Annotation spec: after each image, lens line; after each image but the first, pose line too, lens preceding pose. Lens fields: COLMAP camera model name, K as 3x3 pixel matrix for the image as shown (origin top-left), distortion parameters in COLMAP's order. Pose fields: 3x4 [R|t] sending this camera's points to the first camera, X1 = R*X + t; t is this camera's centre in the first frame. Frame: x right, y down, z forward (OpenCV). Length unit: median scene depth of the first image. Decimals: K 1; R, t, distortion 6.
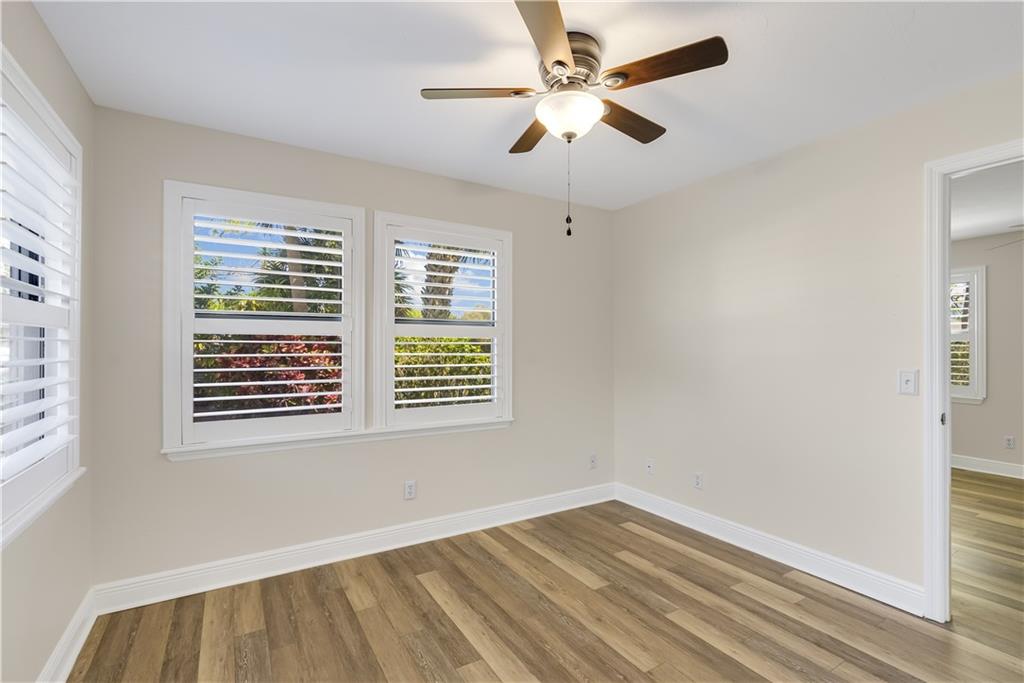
lens RADIAL K [[472.3, 0, 513.4], [0, 472.3, 342.2], [0, 0, 1]] dist [-0.009963, 0.001364]
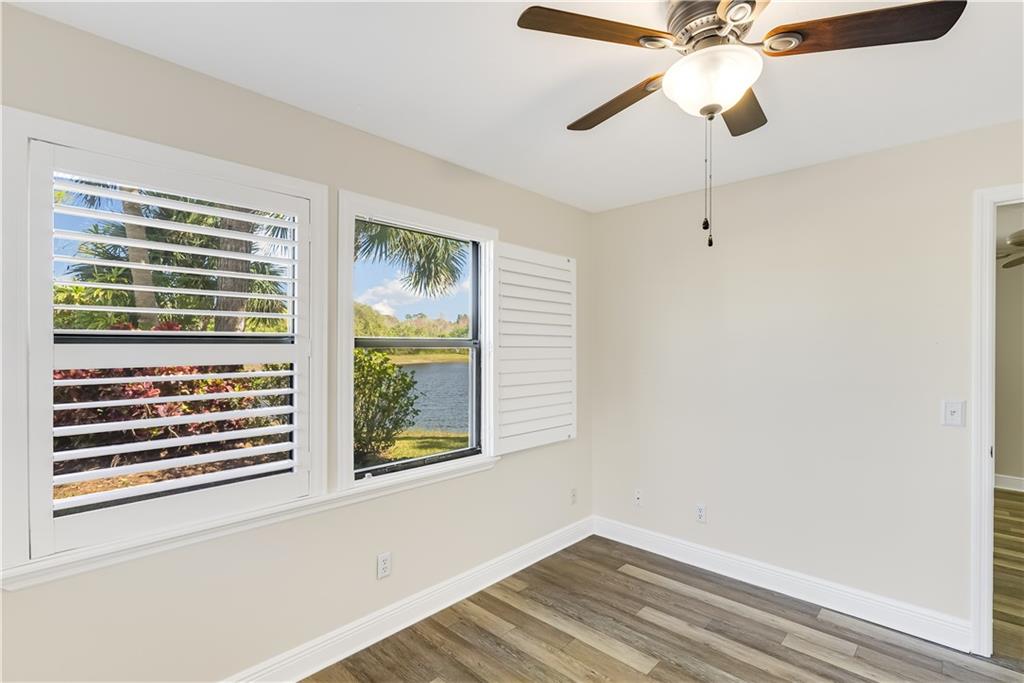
lens RADIAL K [[472.3, 0, 511.0], [0, 472.3, 343.8], [0, 0, 1]] dist [-0.009963, 0.001364]
pose [[0.964783, 0.001067, 0.263044, -0.239560], [-0.003005, 0.999971, 0.006966, -0.050120], [-0.263029, -0.007511, 0.964759, 0.239506]]
